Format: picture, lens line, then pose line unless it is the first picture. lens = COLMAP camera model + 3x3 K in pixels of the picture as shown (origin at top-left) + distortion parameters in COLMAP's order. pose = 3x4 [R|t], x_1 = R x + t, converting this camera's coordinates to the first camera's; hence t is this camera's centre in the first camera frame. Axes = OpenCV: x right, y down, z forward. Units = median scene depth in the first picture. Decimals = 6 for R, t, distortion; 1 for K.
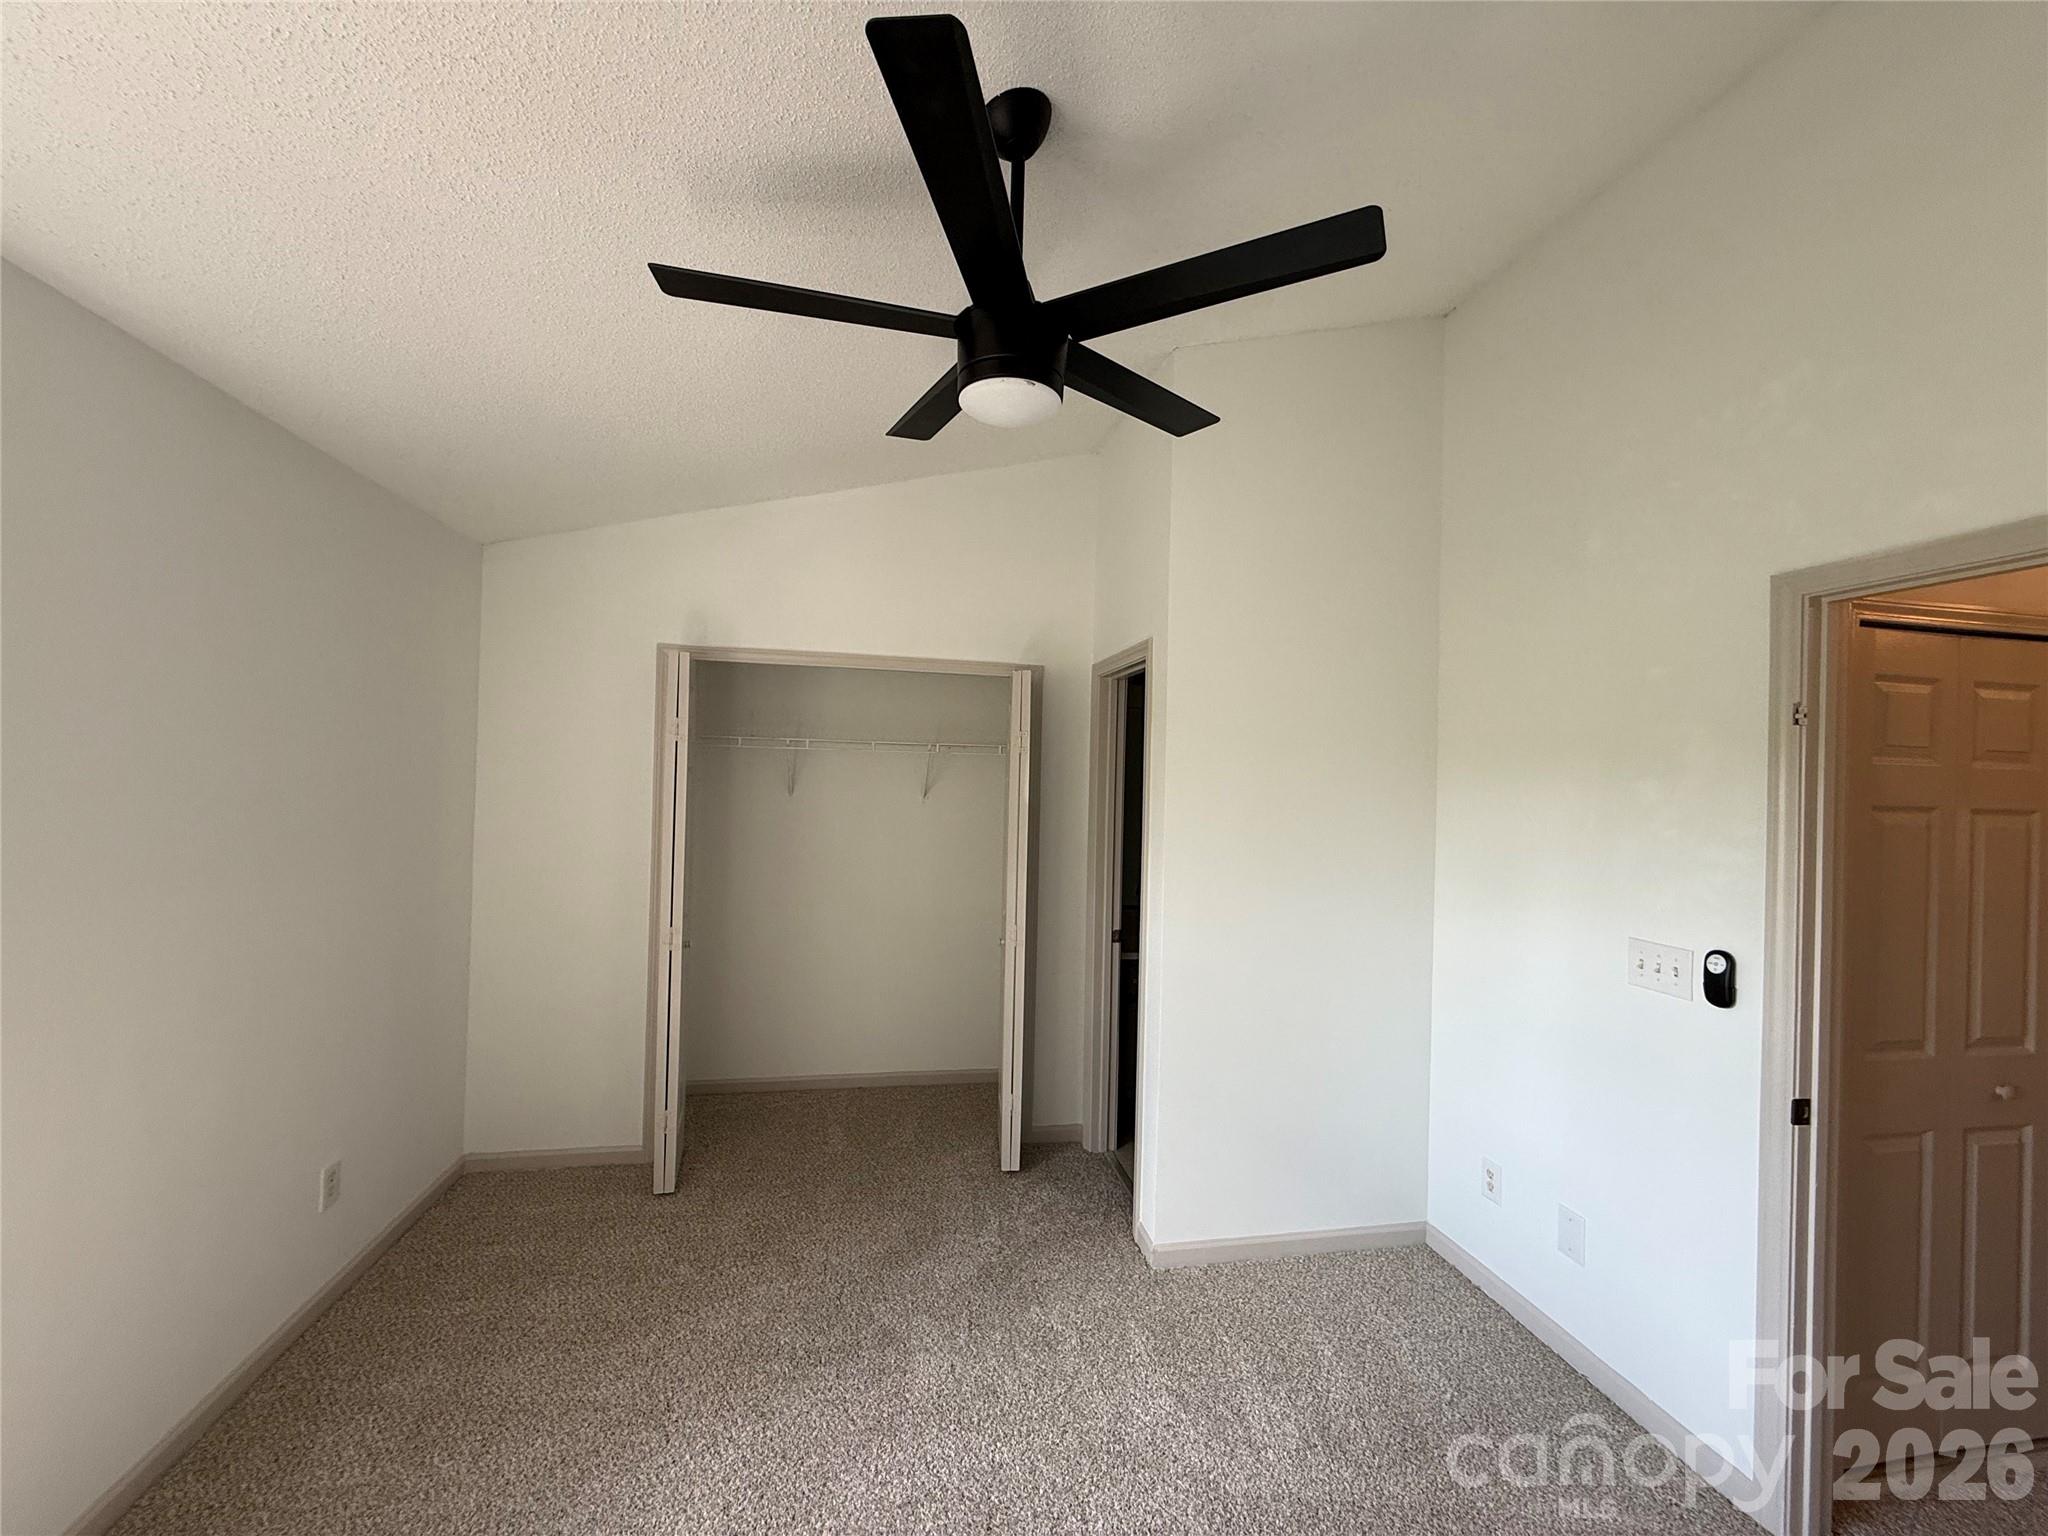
lens RADIAL K [[812.9, 0, 1024.9], [0, 812.9, 775.0], [0, 0, 1]] dist [0.002761, 0.000033]
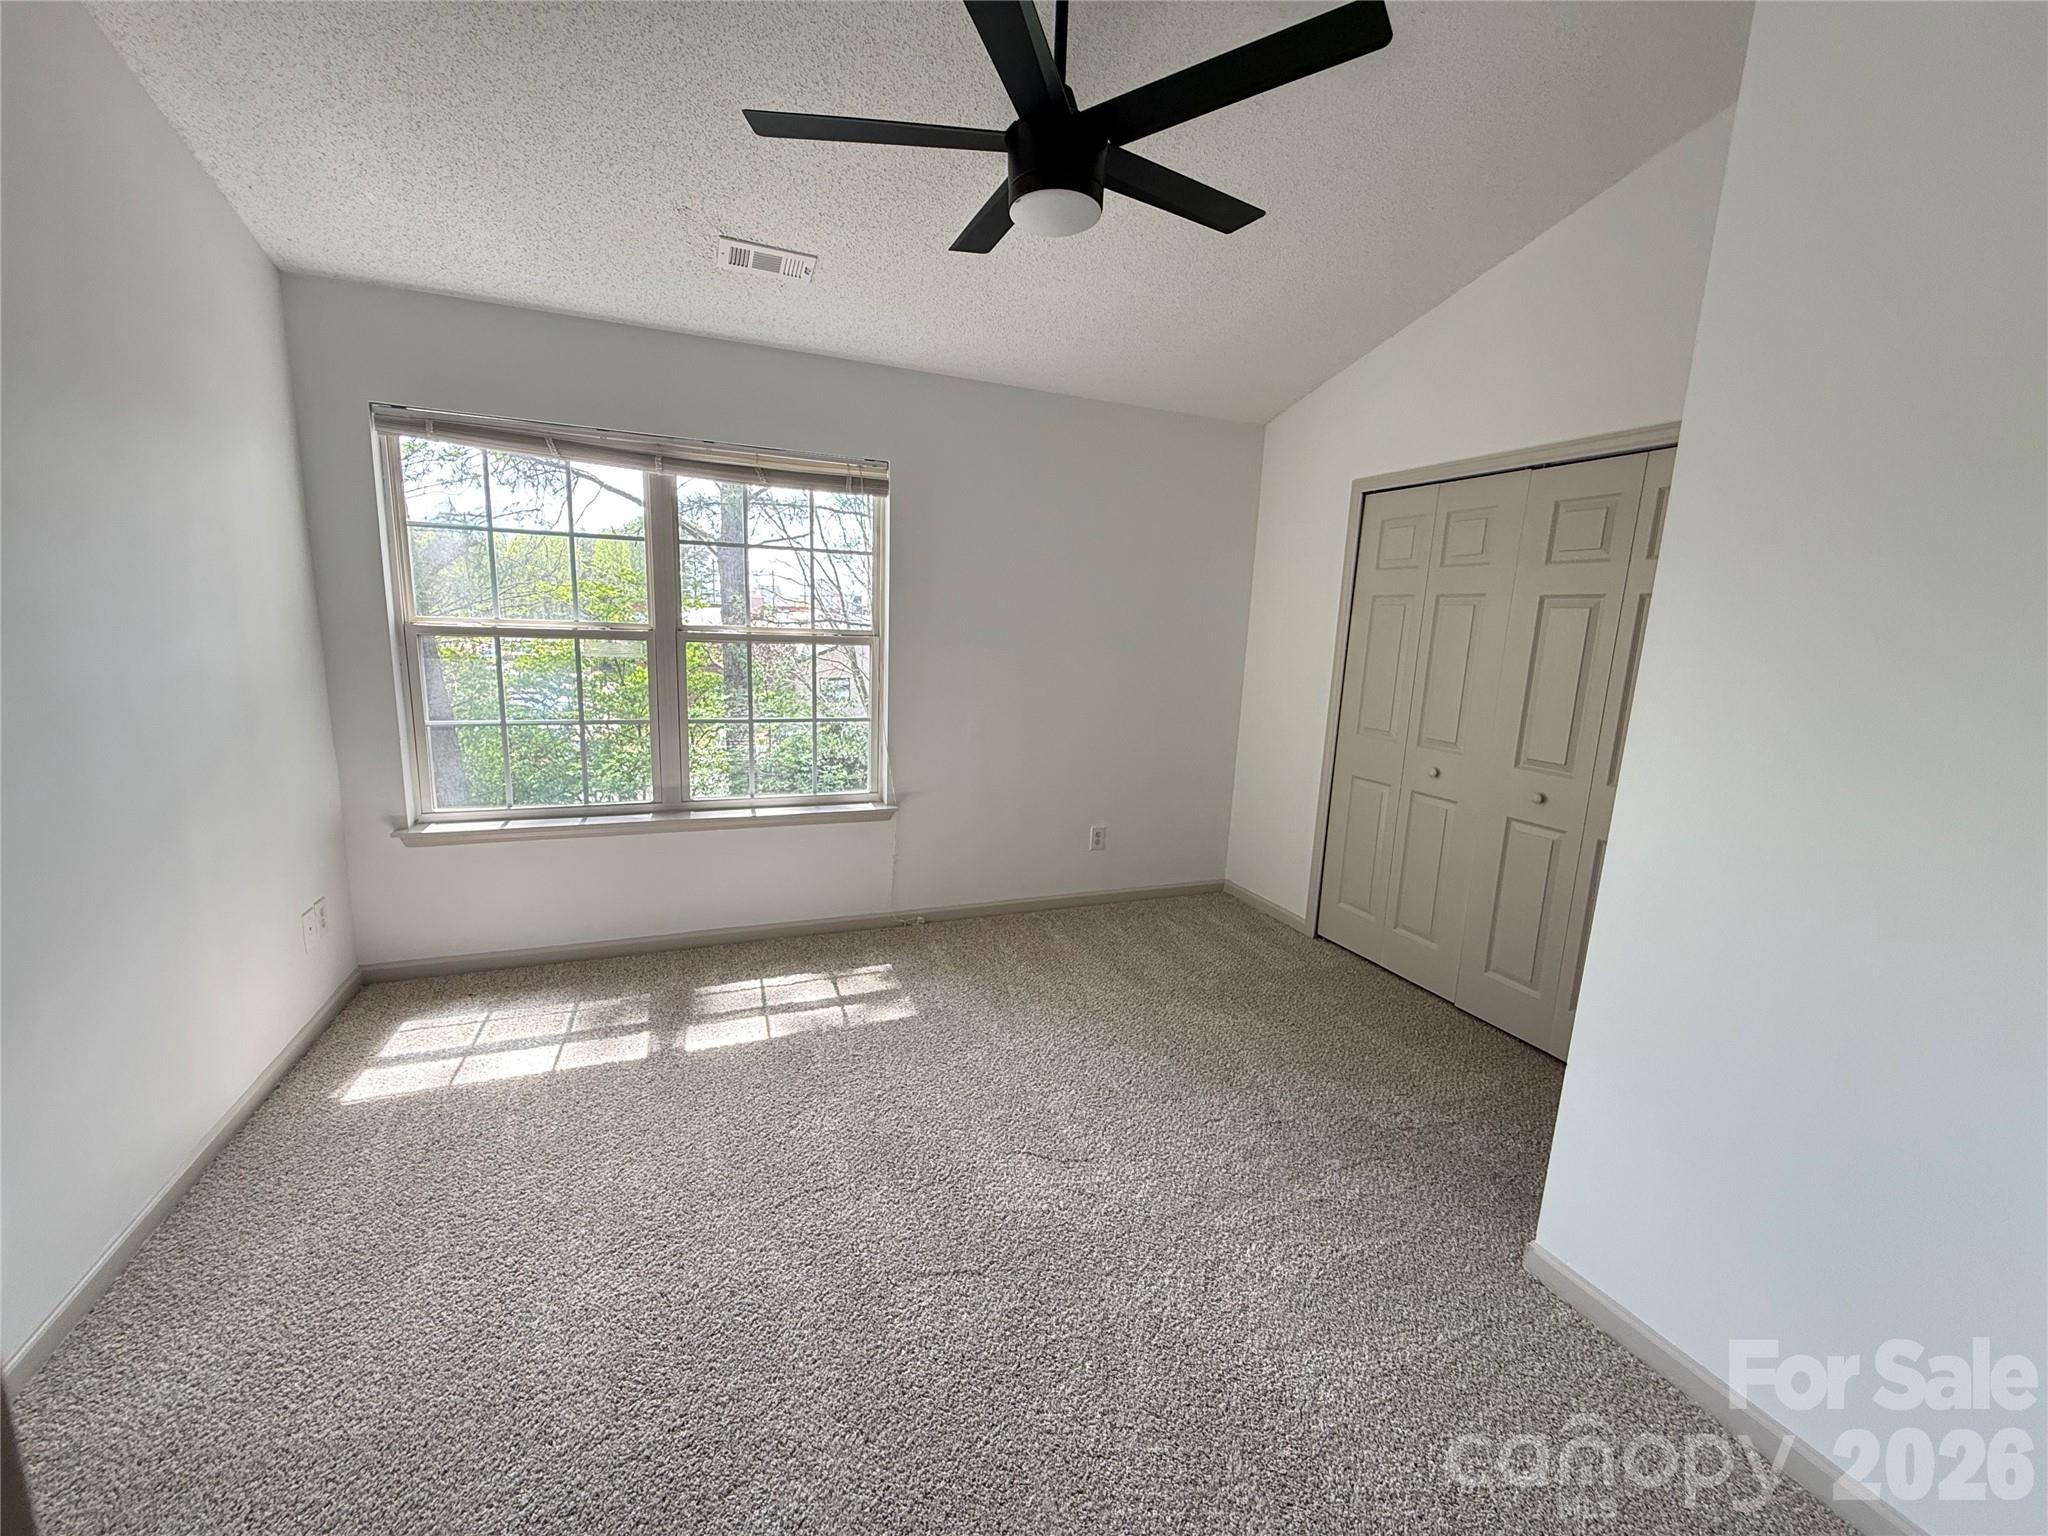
lens RADIAL K [[812.9, 0, 1019.7], [0, 812.9, 762.5], [0, 0, 1]] dist [0.002761, 0.000033]
pose [[0.200400, 0.152404, -0.967787, 0.906774], [-0.030521, 0.988318, 0.149318, 0.098055], [0.979239, -0.000386, 0.202711, 0.555148]]
